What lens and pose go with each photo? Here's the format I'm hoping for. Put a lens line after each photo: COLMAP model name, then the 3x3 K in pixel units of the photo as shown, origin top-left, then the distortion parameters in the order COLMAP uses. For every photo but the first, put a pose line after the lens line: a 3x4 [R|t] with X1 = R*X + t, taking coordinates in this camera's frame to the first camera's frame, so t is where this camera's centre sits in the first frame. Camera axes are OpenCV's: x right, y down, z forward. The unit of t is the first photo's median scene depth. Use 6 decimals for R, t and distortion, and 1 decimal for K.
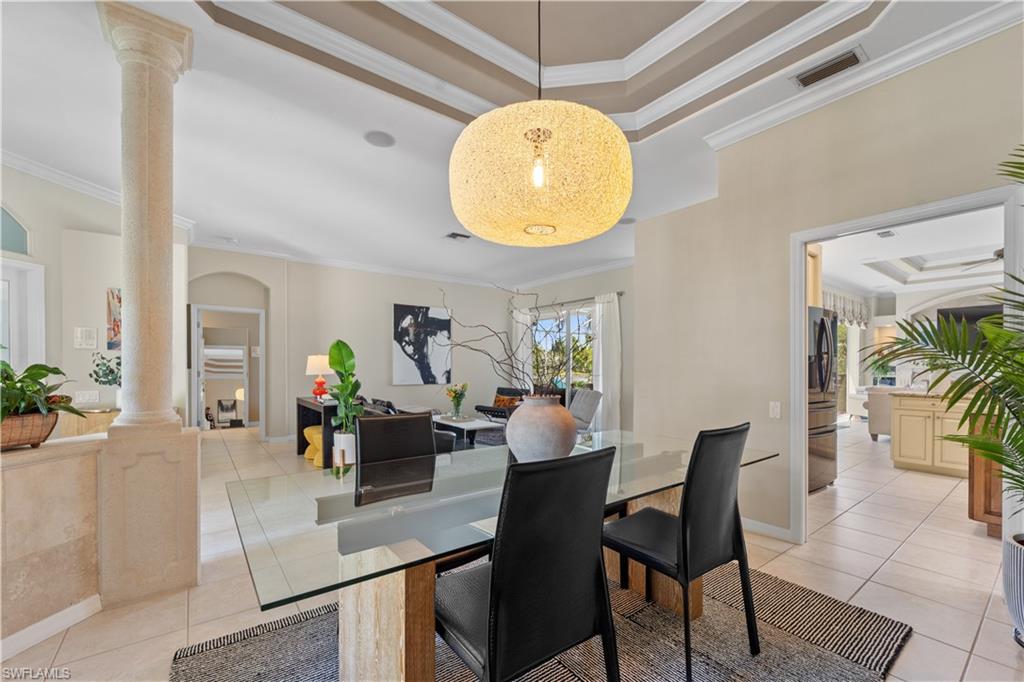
lens RADIAL K [[421.7, 0, 516.6], [0, 421.7, 370.2], [0, 0, 1]] dist [0.000244, 0.000007]
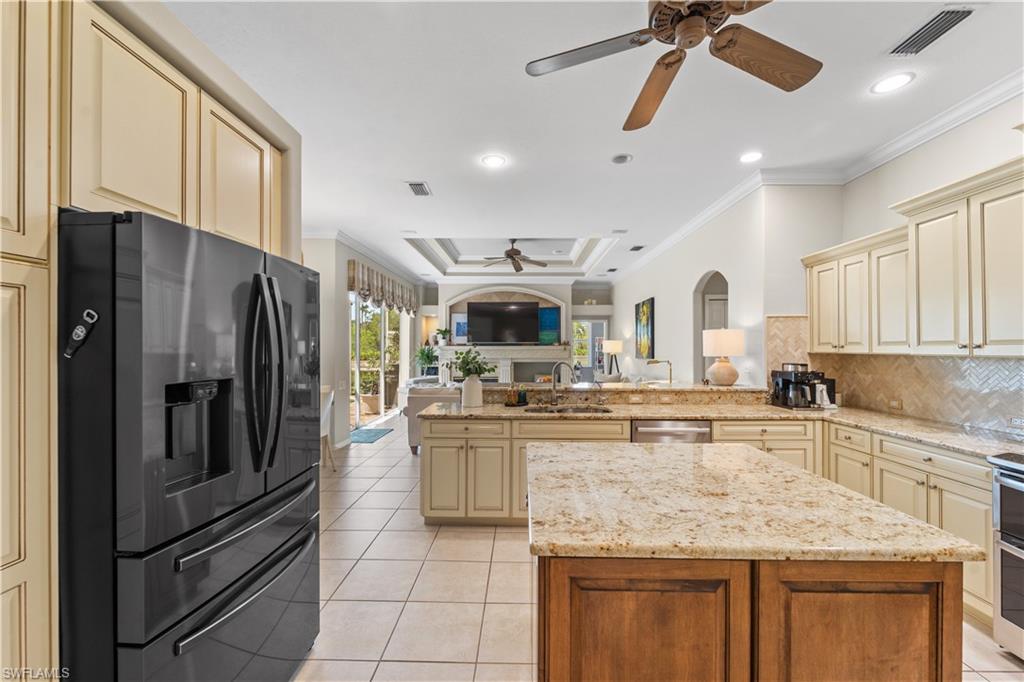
lens RADIAL K [[417.4, 0, 512.0], [0, 417.4, 341.0], [0, 0, 1]] dist [0.000508, -0.000016]
pose [[0.627900, 0.009586, 0.778235, 0.292008], [0.008862, 0.999771, -0.019465, -0.029812], [-0.778243, 0.019119, 0.627672, 0.296870]]
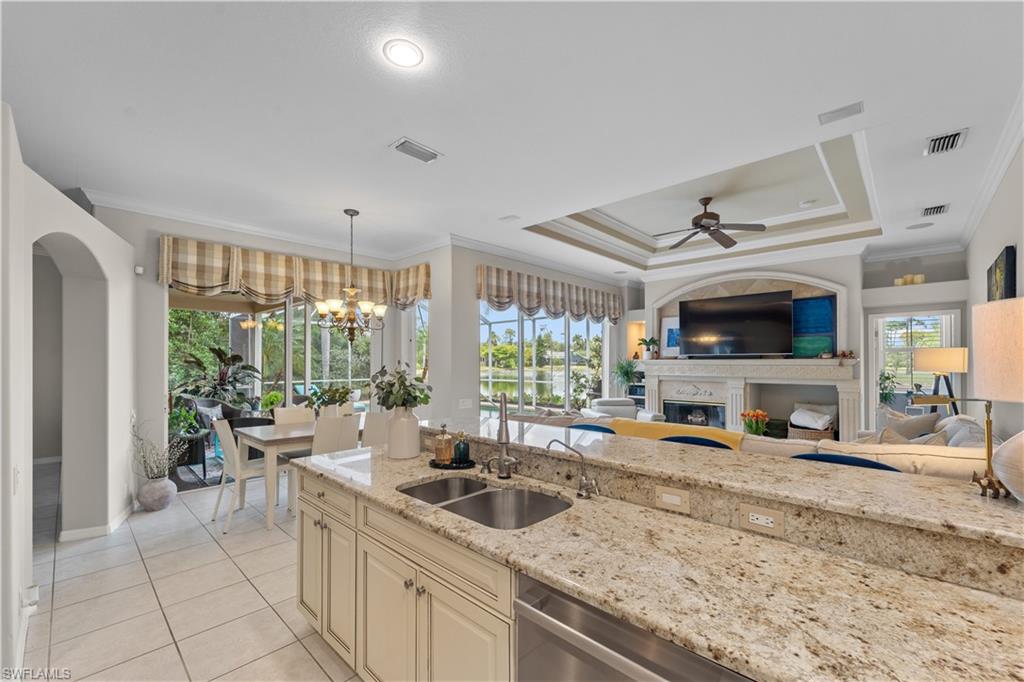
lens RADIAL K [[418.1, 0, 511.8], [0, 418.1, 356.4], [0, 0, 1]] dist [-0.000217, -0.000261]
pose [[0.987589, -0.001853, 0.157046, 0.661283], [0.004924, 0.999804, -0.019164, -0.031389], [-0.156980, 0.019700, 0.987405, 0.316716]]
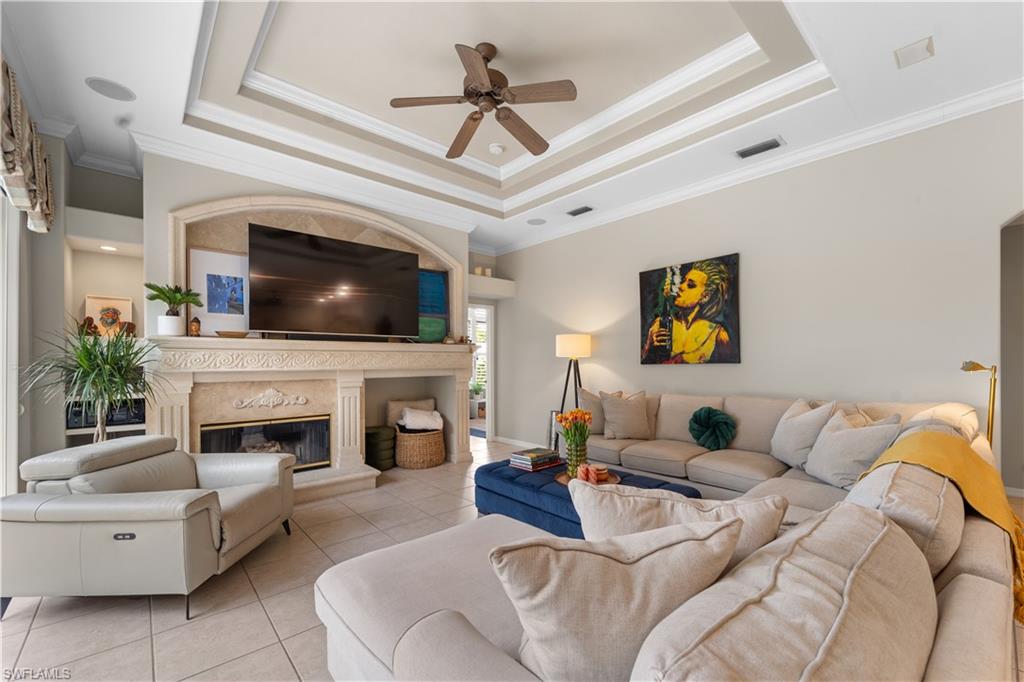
lens RADIAL K [[422.8, 0, 535.0], [0, 422.8, 364.0], [0, 0, 1]] dist [-0.015454, -0.000239]
pose [[-0.092531, -0.003239, 0.995705, 0.680732], [0.016248, 0.999857, 0.004763, -0.009122], [-0.995577, 0.016619, -0.092465, 0.911724]]
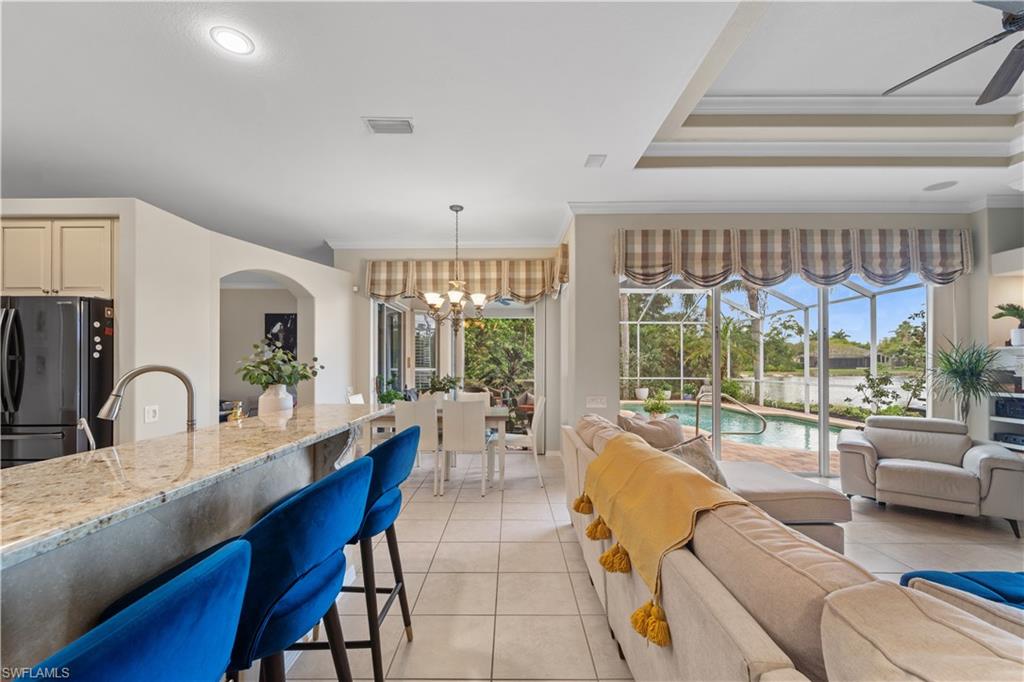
lens RADIAL K [[418.1, 0, 511.8], [0, 418.1, 356.4], [0, 0, 1]] dist [-0.000217, -0.000261]
pose [[0.788126, -0.006818, -0.615476, 0.953383], [-0.004511, 0.999848, -0.016852, -0.021557], [0.615497, 0.016058, 0.787975, 0.495197]]
